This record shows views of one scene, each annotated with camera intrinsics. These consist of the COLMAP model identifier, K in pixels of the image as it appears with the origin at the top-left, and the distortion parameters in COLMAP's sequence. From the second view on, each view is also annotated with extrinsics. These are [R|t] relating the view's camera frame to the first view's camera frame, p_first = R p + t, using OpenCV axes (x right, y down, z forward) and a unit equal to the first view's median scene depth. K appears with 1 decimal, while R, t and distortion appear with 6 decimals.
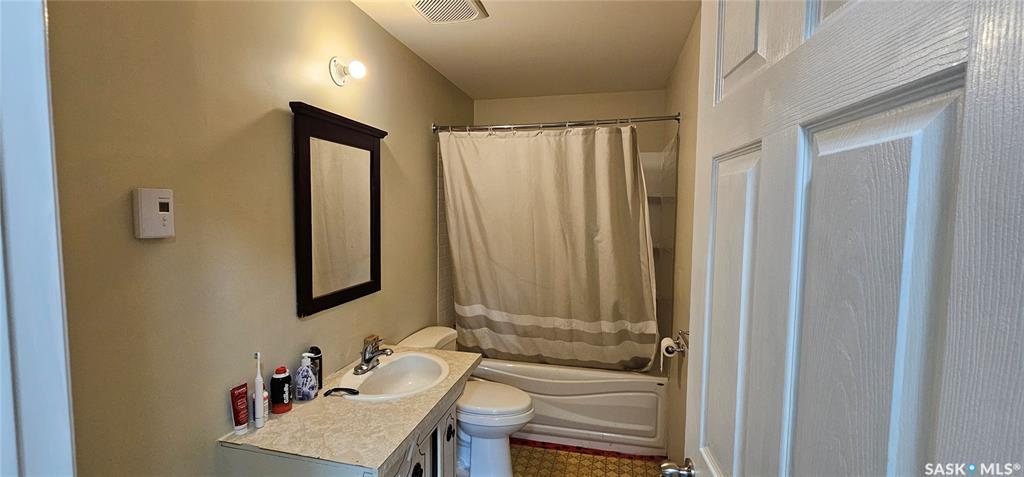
lens RADIAL K [[418.3, 0, 509.9], [0, 418.3, 233.9], [0, 0, 1]] dist [-0.003572, 0.000468]
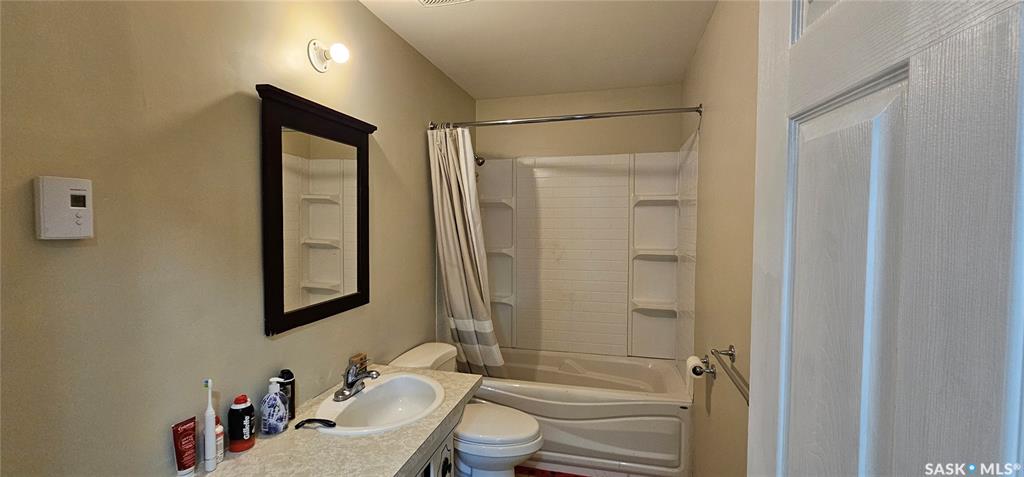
lens RADIAL K [[418.3, 0, 509.9], [0, 418.3, 236.3], [0, 0, 1]] dist [-0.003572, 0.000468]
pose [[0.999863, -0.006230, -0.015365, 0.006554], [0.005902, 0.999757, -0.021255, 0.015593], [0.015494, 0.021162, 0.999656, 0.132052]]
